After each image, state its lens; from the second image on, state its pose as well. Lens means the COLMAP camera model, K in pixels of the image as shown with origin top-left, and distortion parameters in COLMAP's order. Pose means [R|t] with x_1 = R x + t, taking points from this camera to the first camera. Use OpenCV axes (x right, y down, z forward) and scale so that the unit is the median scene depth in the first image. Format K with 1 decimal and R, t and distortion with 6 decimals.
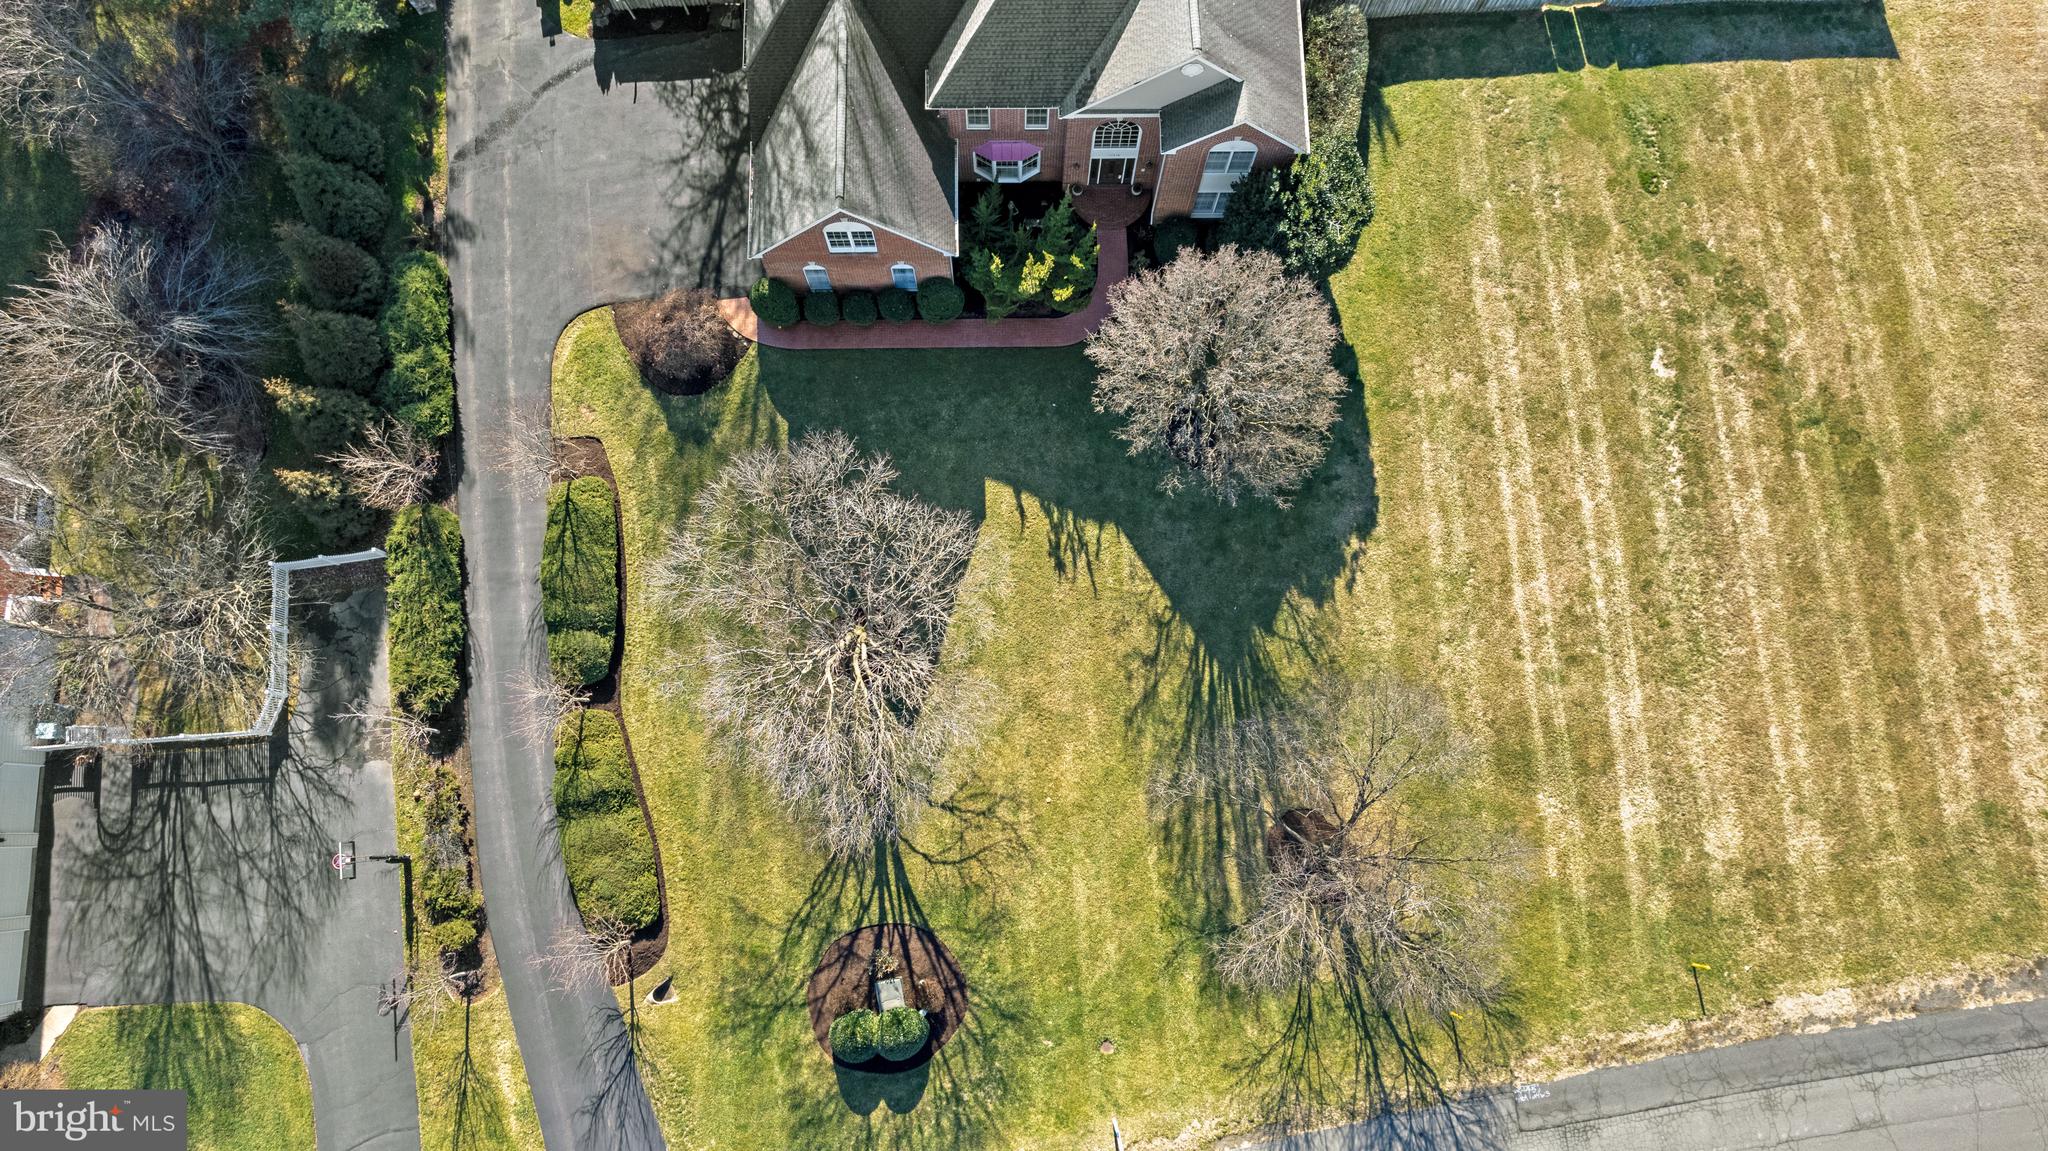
lens RADIAL K [[1343.4, 0, 1024.0], [0, 1343.4, 575.5], [0, 0, 1]] dist [-0.070041, 0.065306]
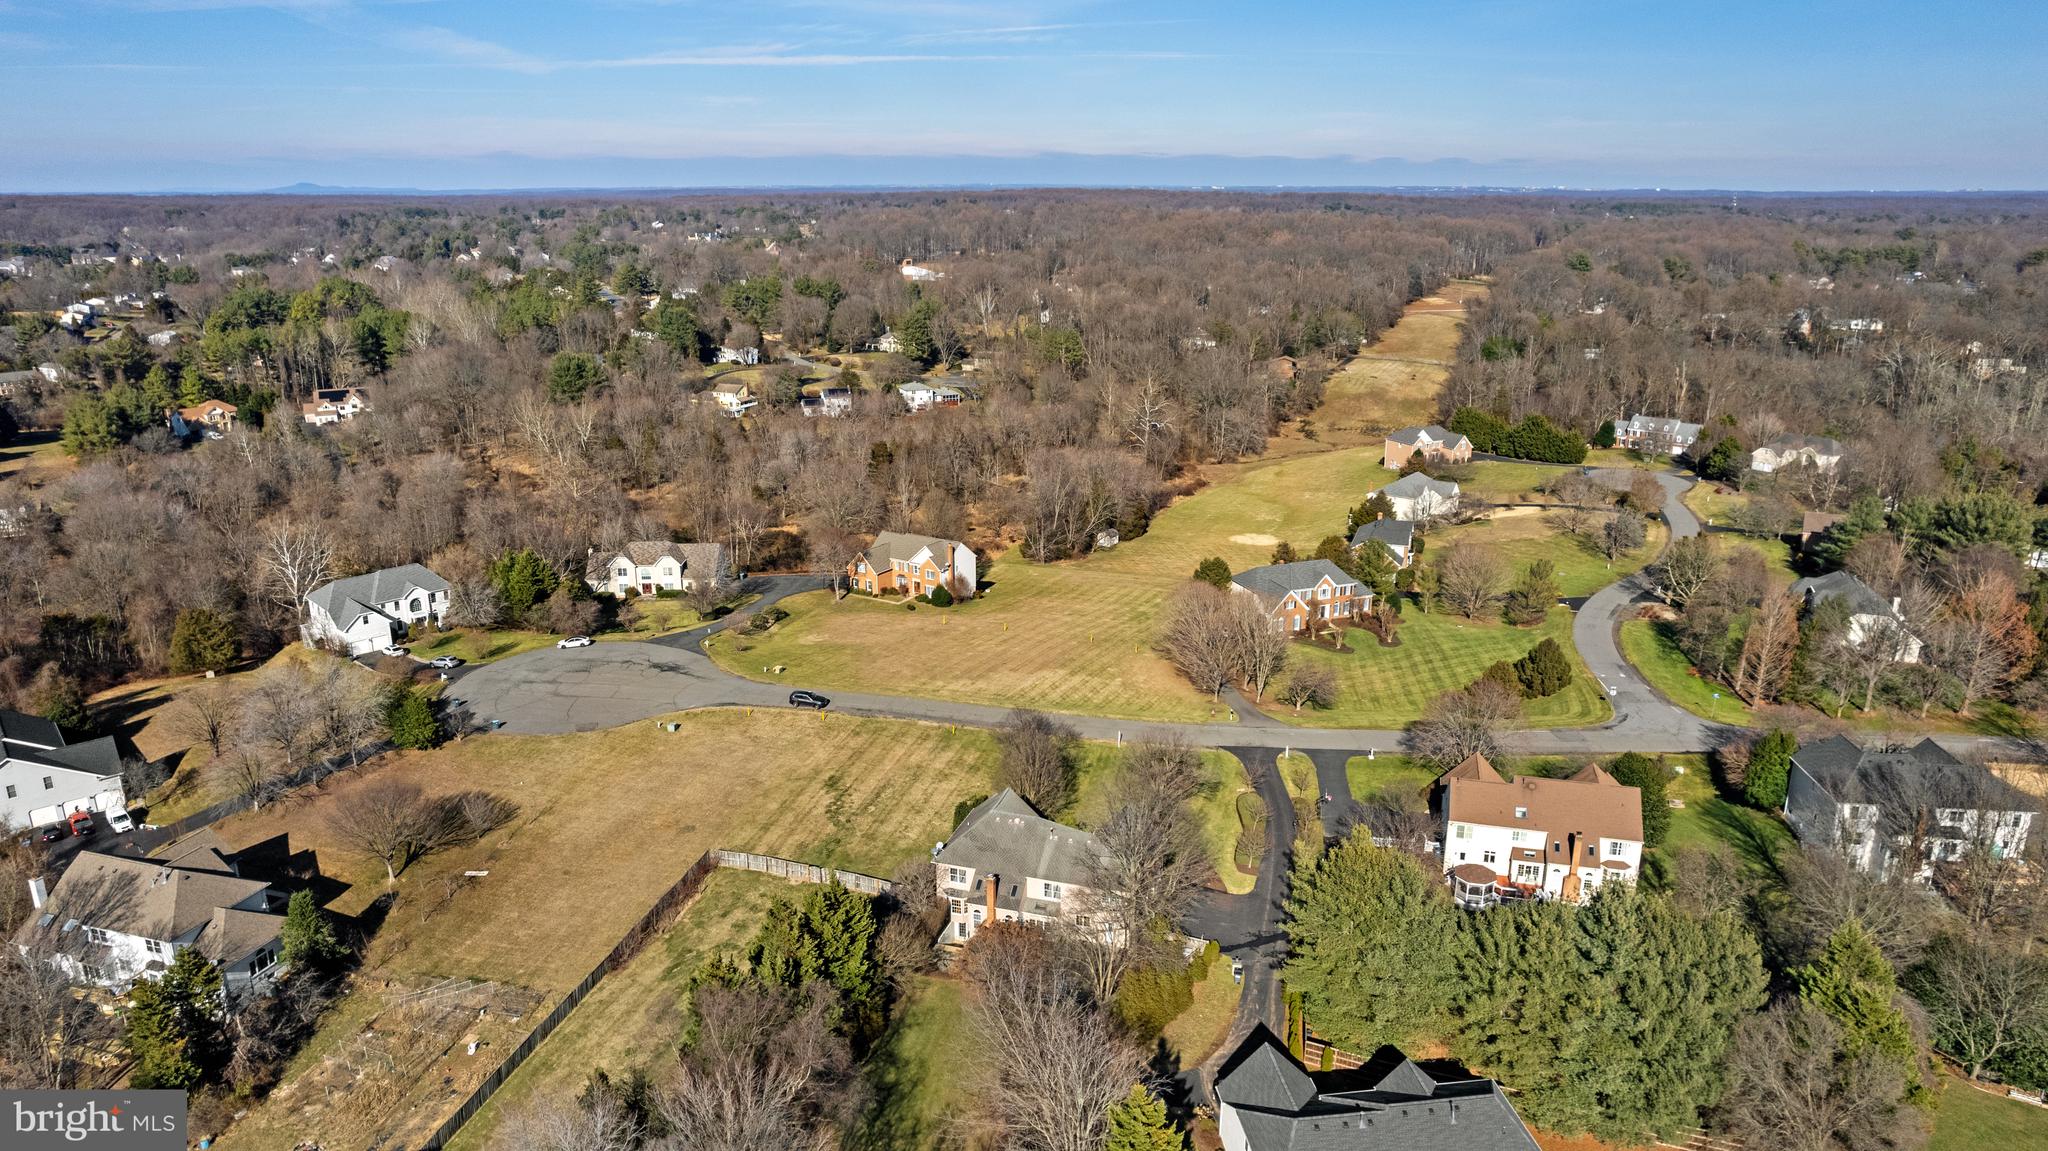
lens RADIAL K [[1332.9, 0, 1026.7], [0, 1332.9, 589.6], [0, 0, 1]] dist [-0.072906, 0.060089]
pose [[-0.947955, -0.106732, 0.299982, -0.681906], [0.309057, -0.081834, 0.947516, -2.849042], [-0.076582, 0.990914, 0.110562, 0.180928]]
